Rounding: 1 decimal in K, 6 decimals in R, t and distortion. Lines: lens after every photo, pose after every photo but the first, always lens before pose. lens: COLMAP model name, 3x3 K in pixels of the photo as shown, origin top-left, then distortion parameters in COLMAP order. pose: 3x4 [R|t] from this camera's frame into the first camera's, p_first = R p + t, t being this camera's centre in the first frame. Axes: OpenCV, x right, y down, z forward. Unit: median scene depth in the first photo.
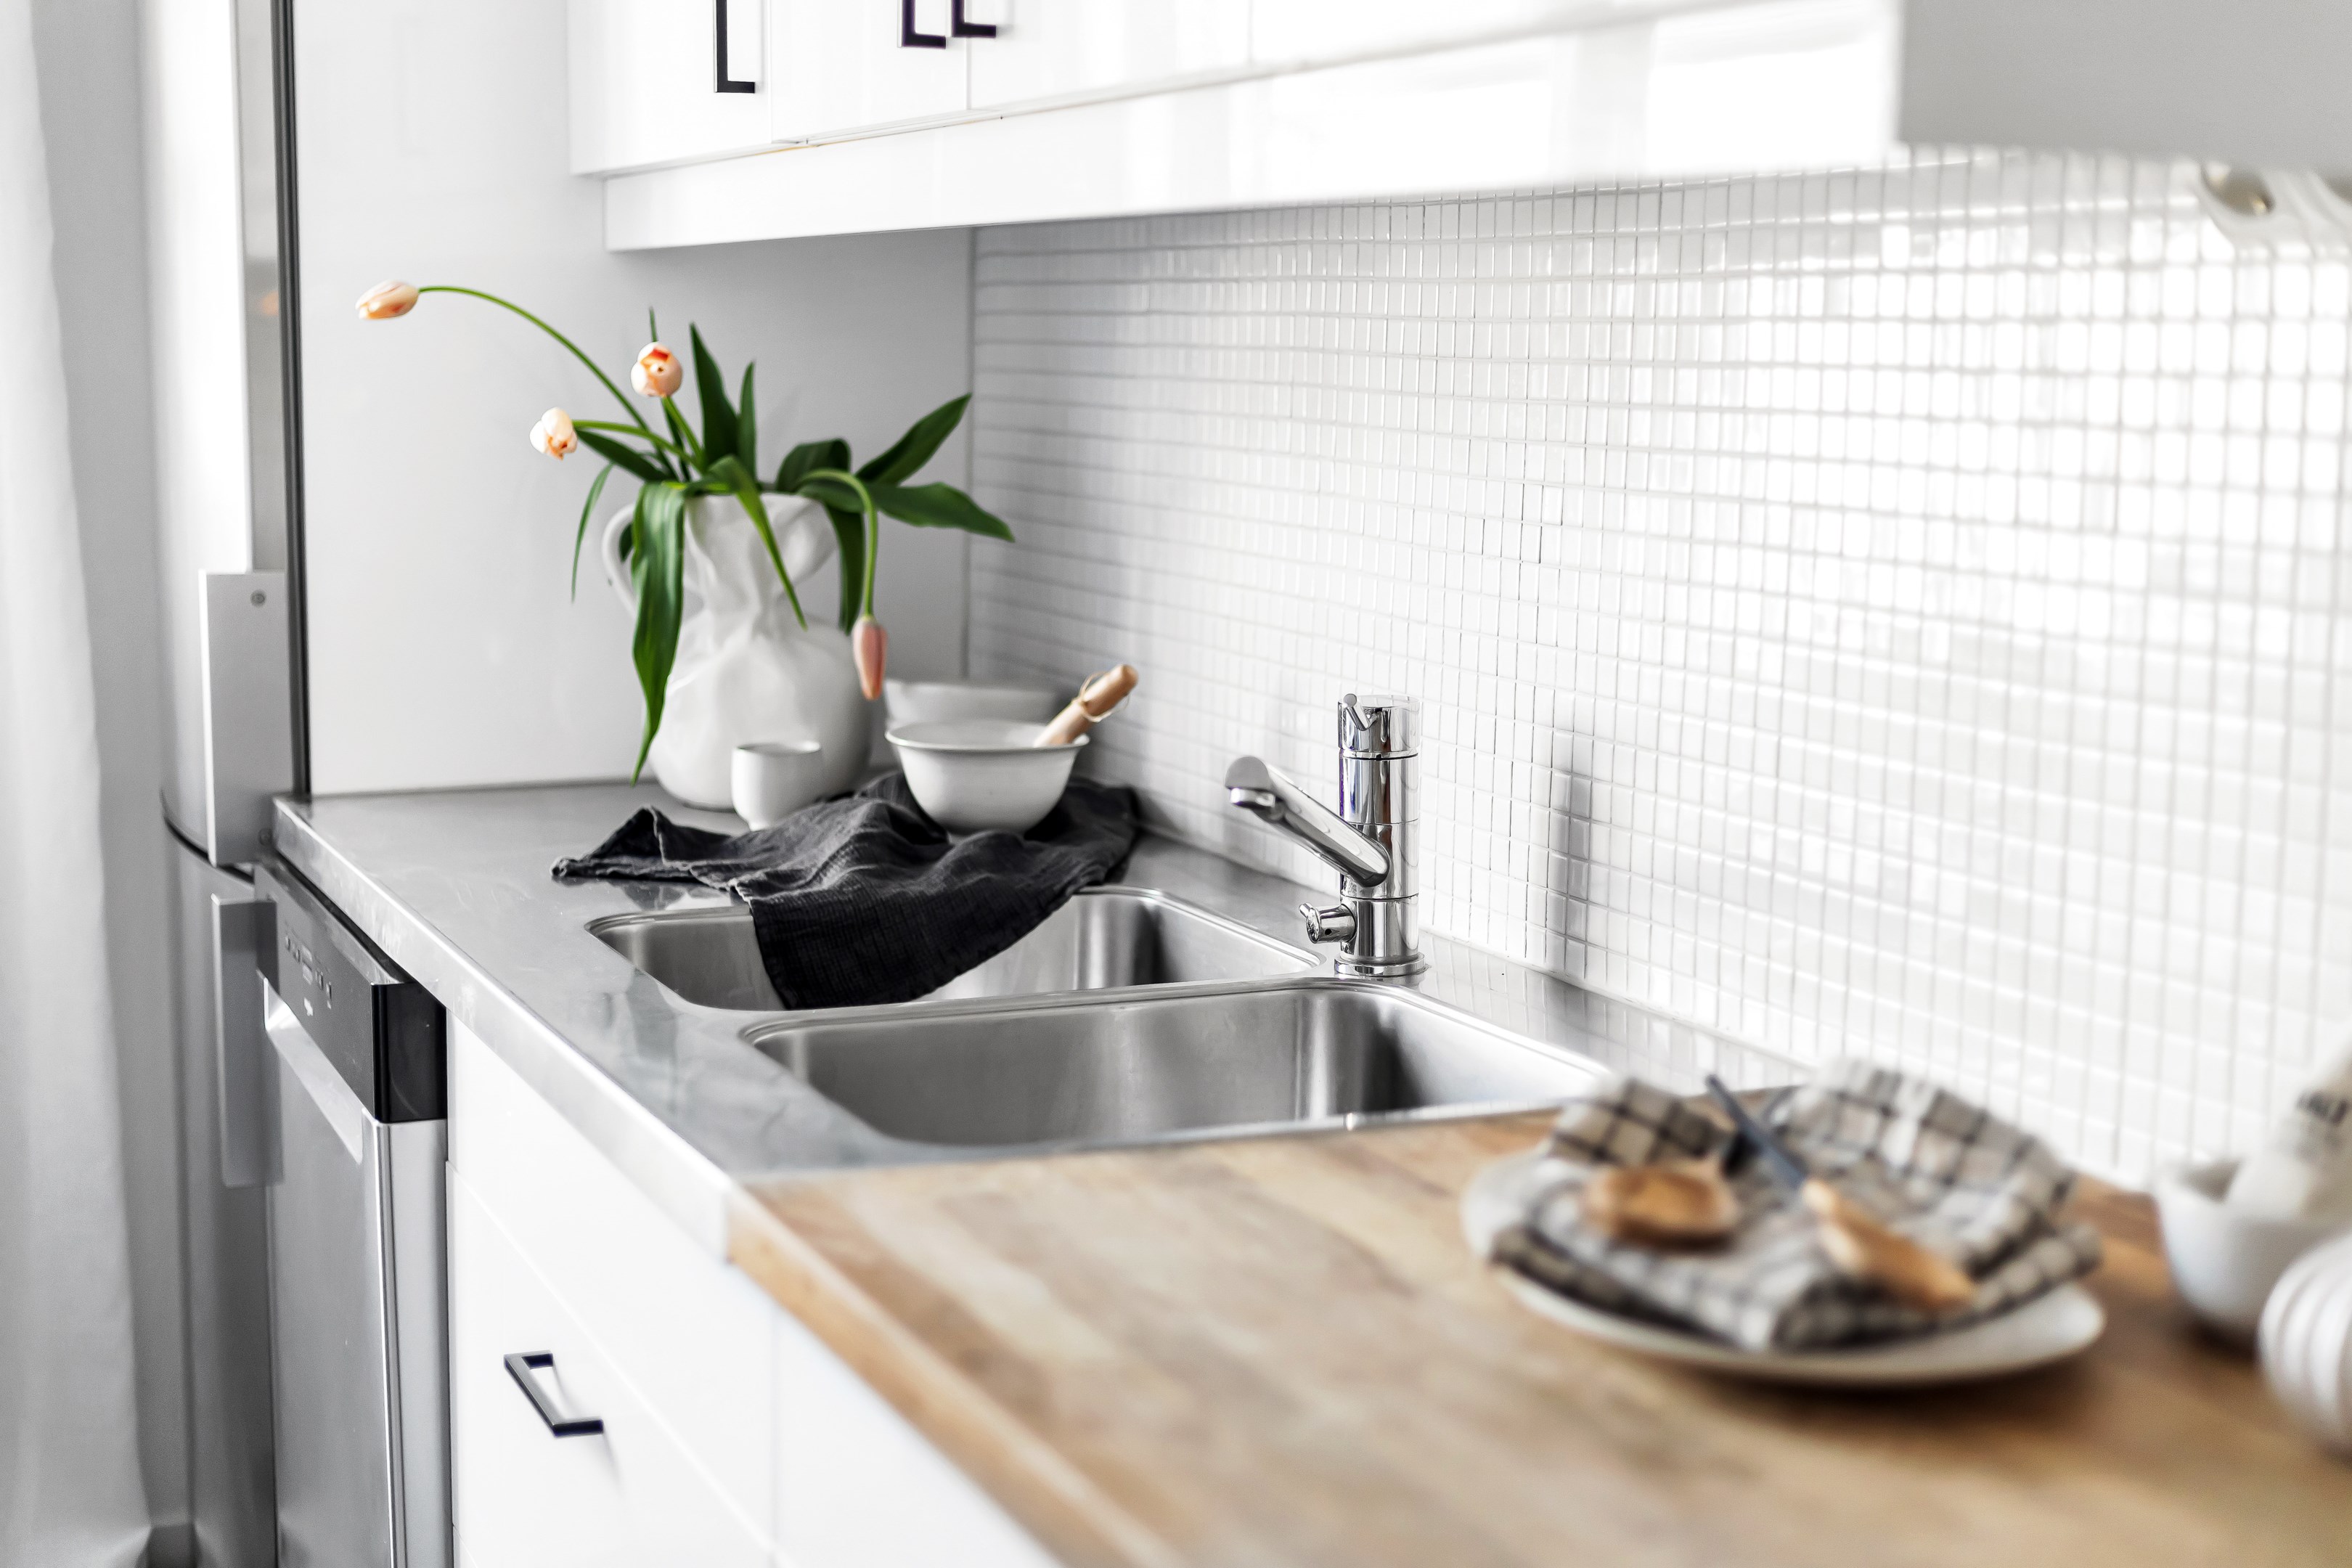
lens RADIAL K [[3537.2, 0, 1187.5], [0, 3537.2, 783.0], [0, 0, 1]] dist [-0.050123, 0.000000]
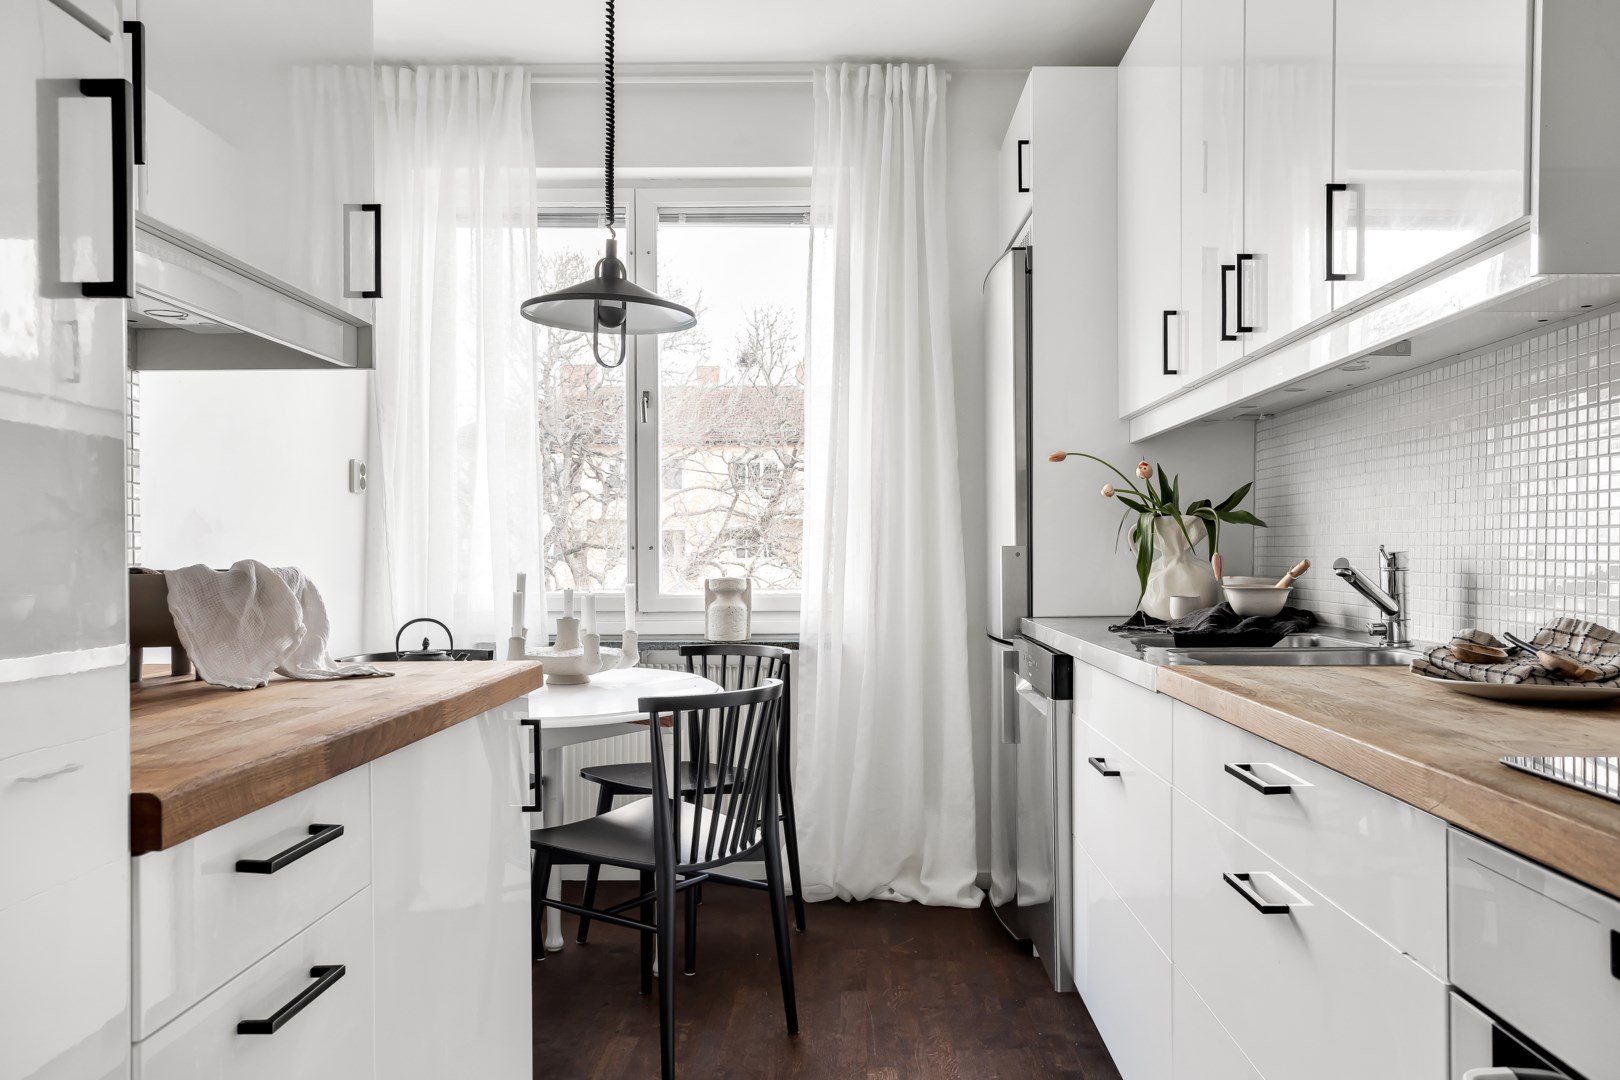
lens RADIAL K [[1222.1, 0, 835.7], [0, 1222.1, 553.5], [0, 0, 1]] dist [0.010265, 0.021889]
pose [[0.919293, -0.009382, -0.393462, 0.023425], [-0.038996, 0.992625, -0.114780, 0.092576], [0.391637, 0.120860, 0.912148, -0.084328]]
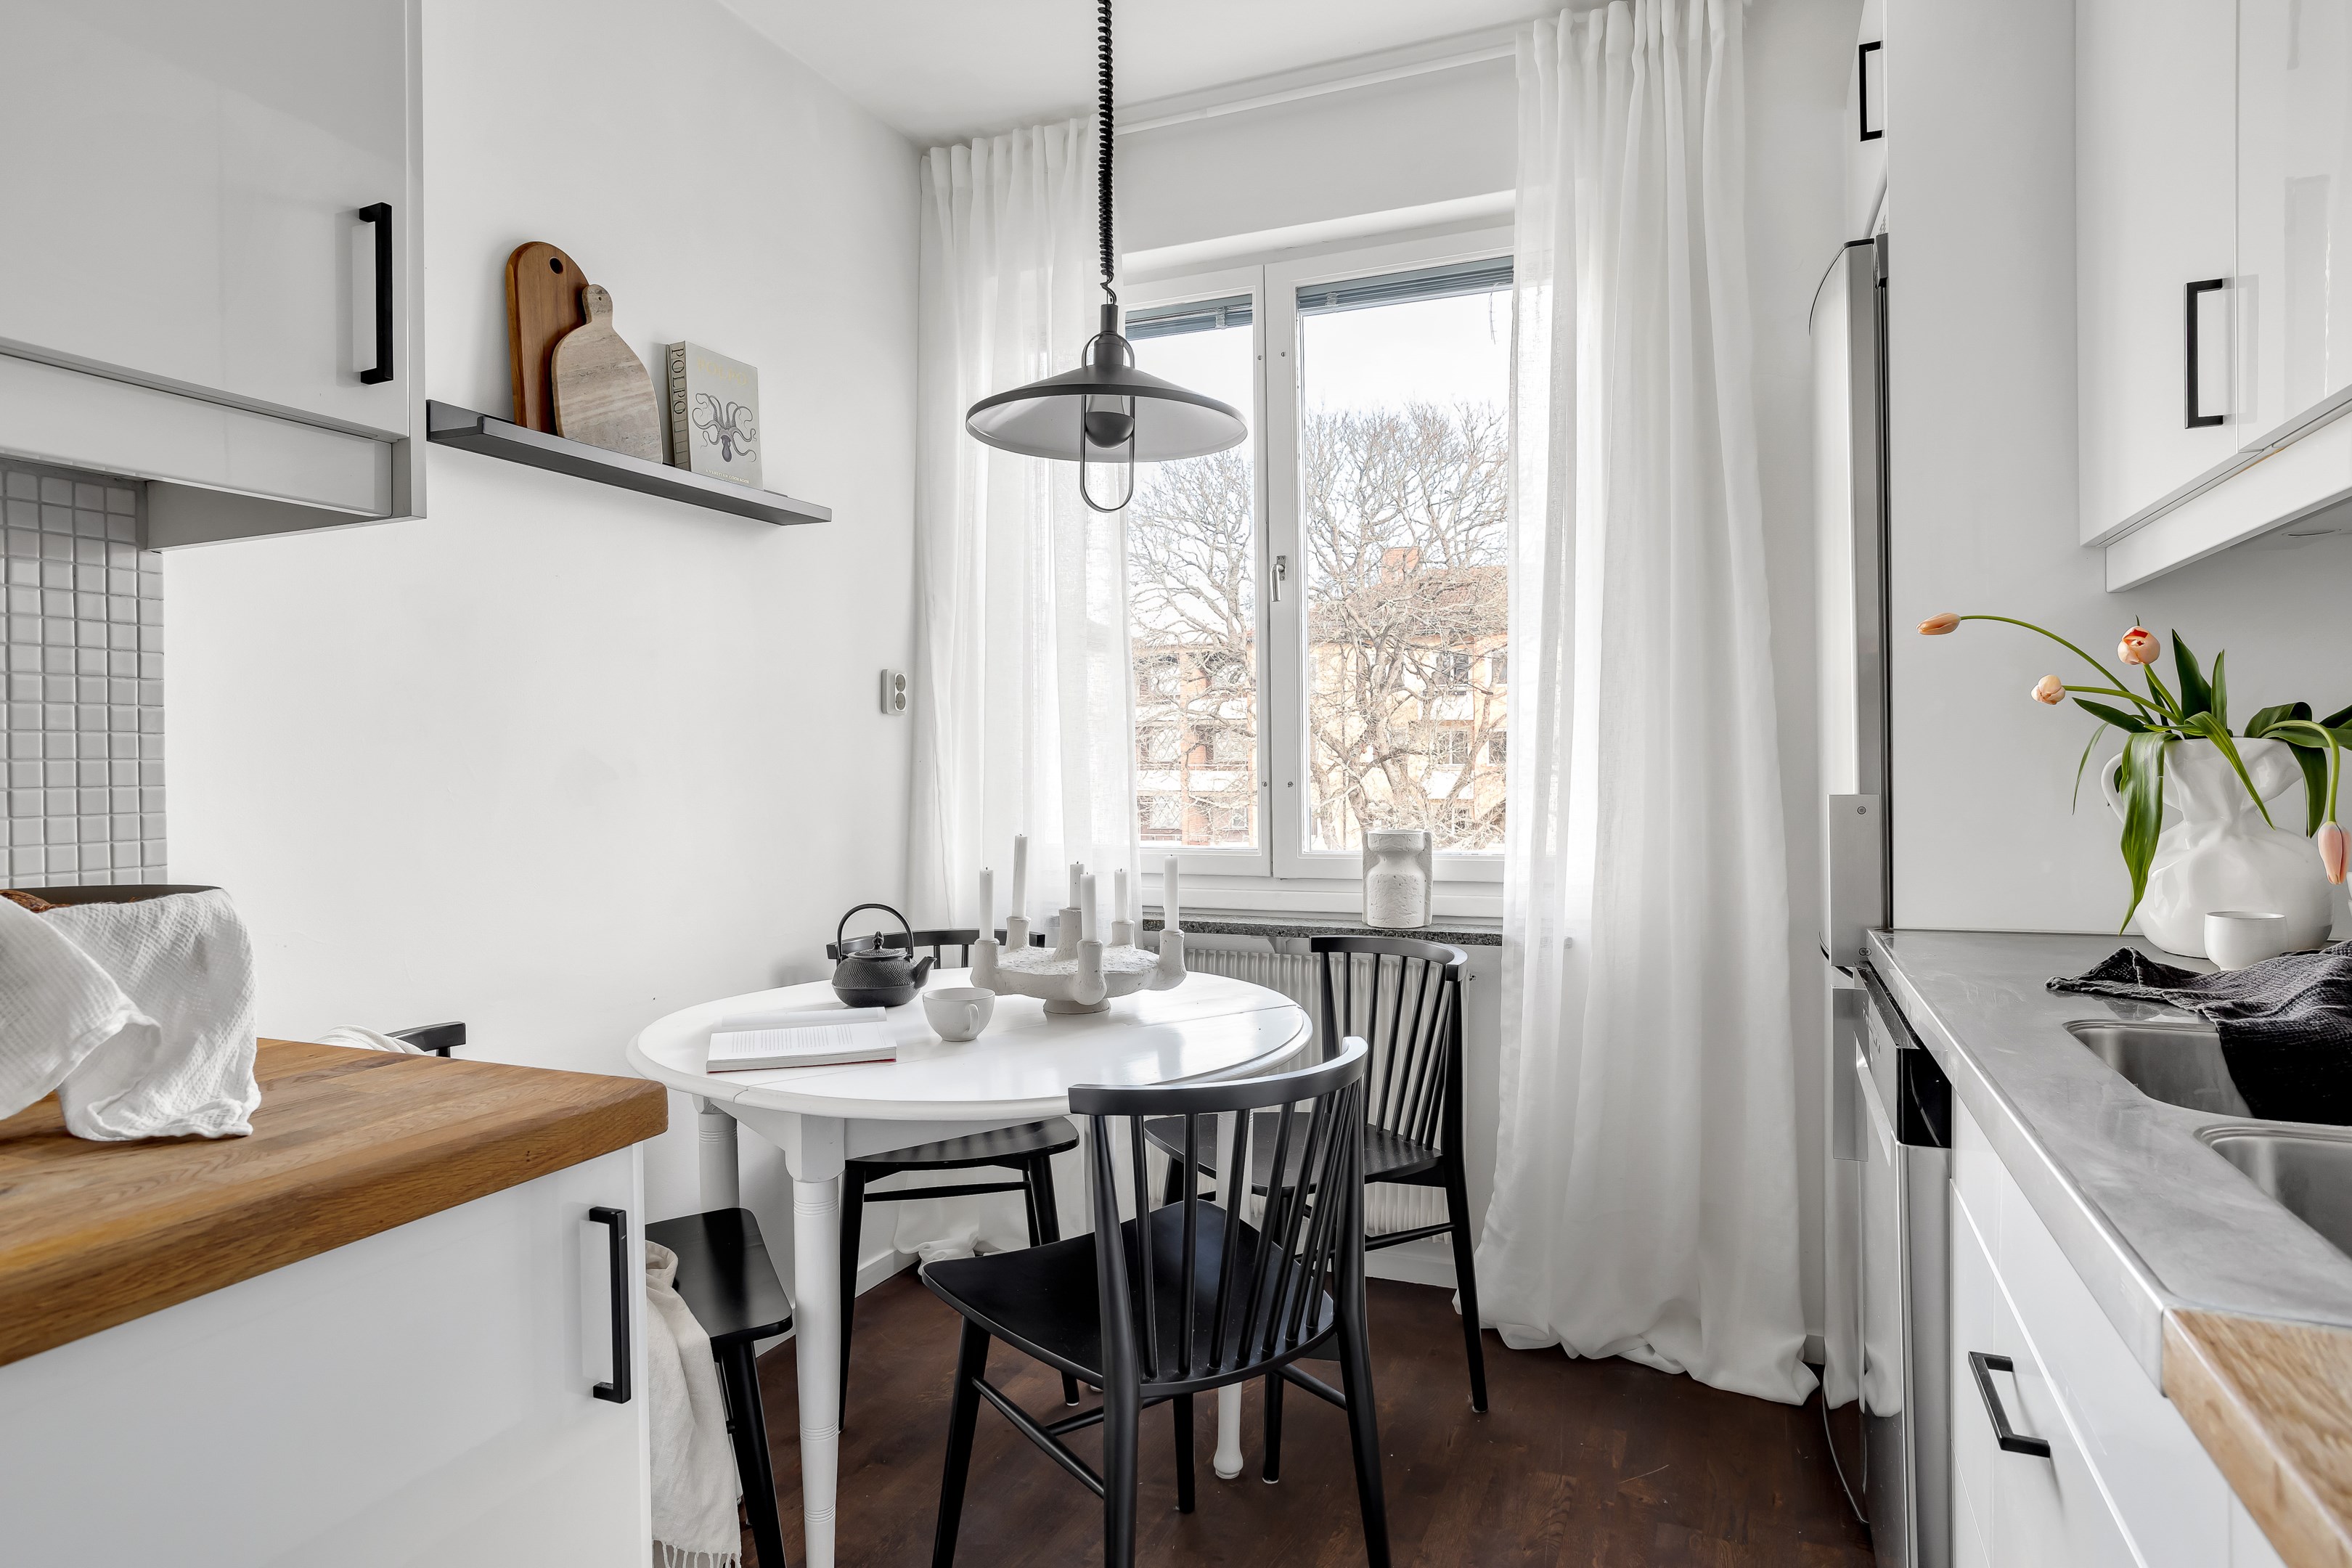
lens RADIAL K [[1389.2, 0, 1137.5], [0, 1389.2, 766.7], [0, 0, 1]] dist [-0.035963, 0.034622]
pose [[0.700070, -0.011348, -0.713984, -0.035597], [-0.073001, 0.993498, -0.087369, 0.012252], [0.710333, 0.113286, 0.694690, 0.326785]]
